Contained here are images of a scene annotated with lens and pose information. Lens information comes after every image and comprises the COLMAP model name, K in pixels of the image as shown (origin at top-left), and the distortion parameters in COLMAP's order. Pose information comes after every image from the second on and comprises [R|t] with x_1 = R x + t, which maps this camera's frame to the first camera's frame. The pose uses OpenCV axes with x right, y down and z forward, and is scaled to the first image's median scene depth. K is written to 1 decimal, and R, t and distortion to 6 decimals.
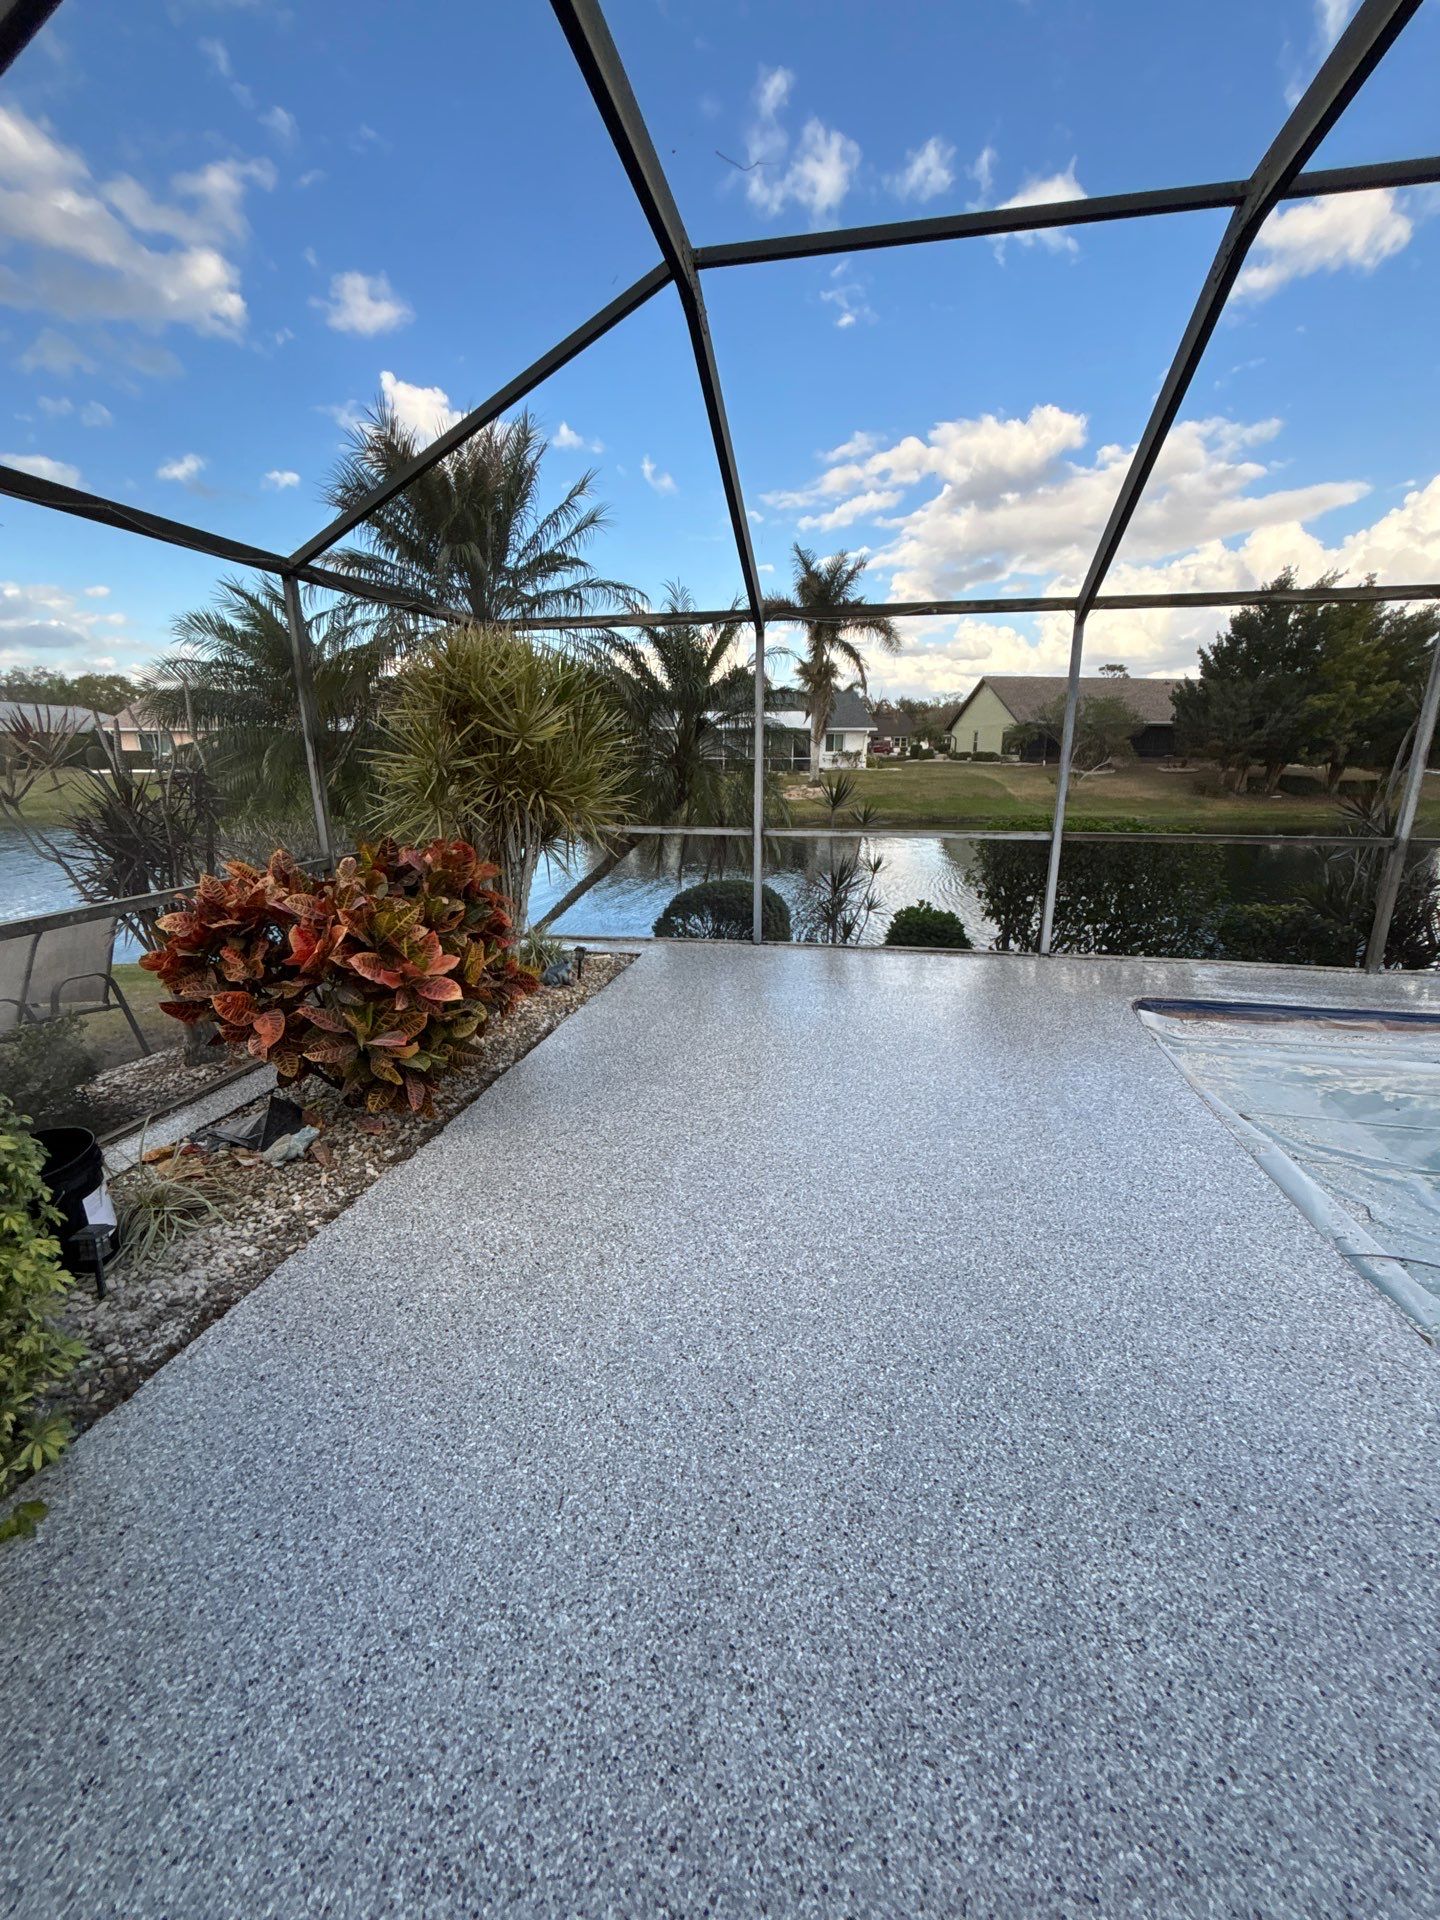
lens RADIAL K [[780.5, 0, 726.2], [0, 780.5, 952.9], [0, 0, 1]] dist [0.004394, -0.000592]
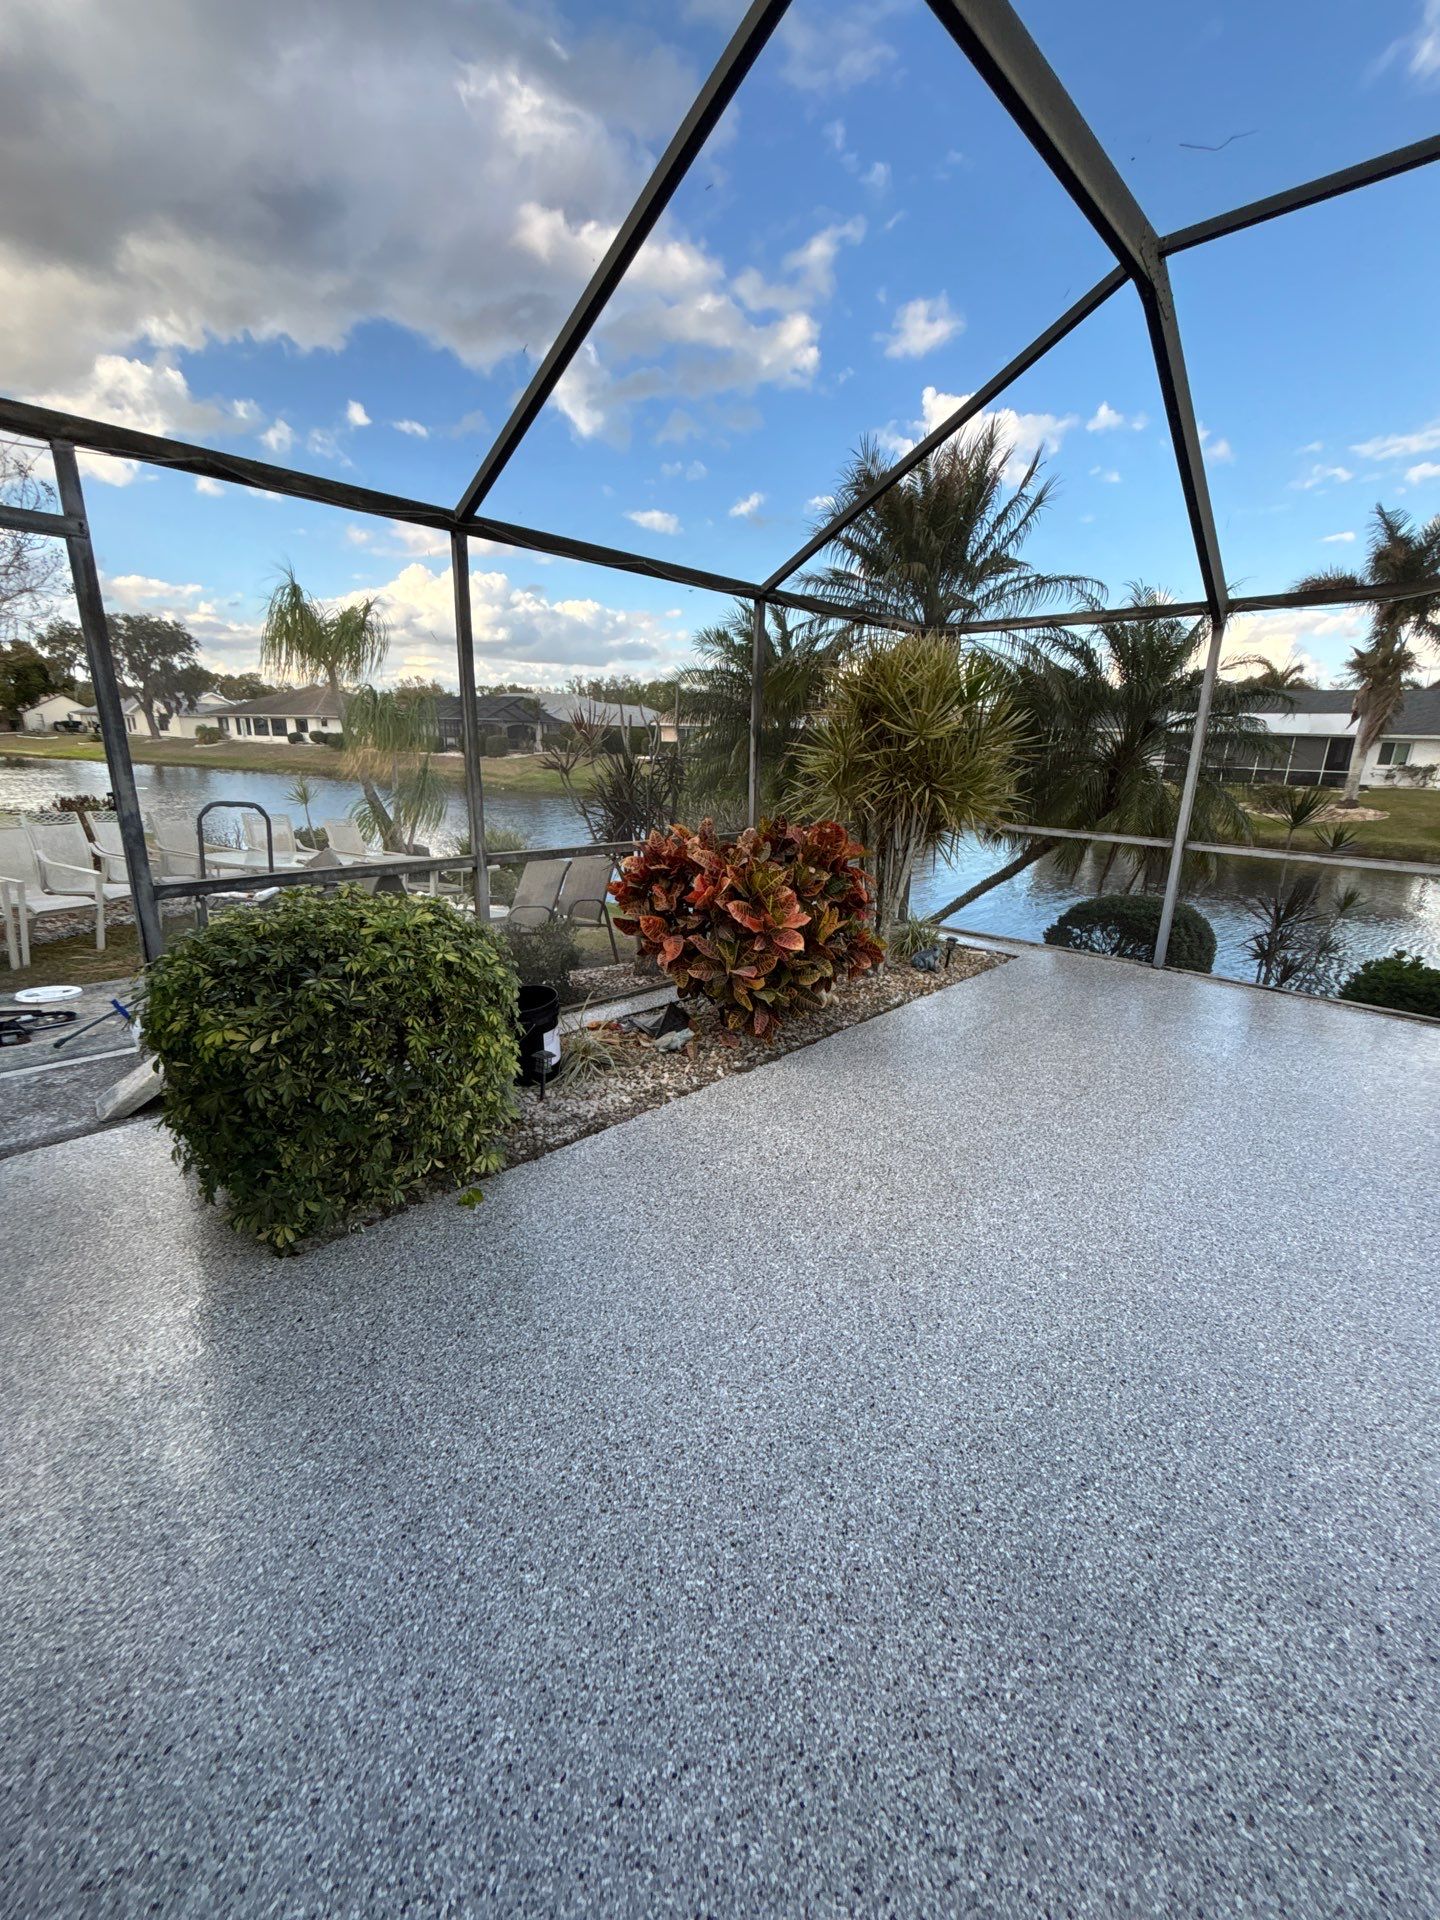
lens RADIAL K [[774.5, 0, 720.2], [0, 774.5, 948.5], [0, 0, 1]] dist [0.010874, -0.000479]
pose [[0.838289, 0.166767, -0.519096, 0.118207], [-0.168847, 0.984674, 0.043670, 0.017970], [0.518423, 0.051040, 0.853600, -0.058578]]
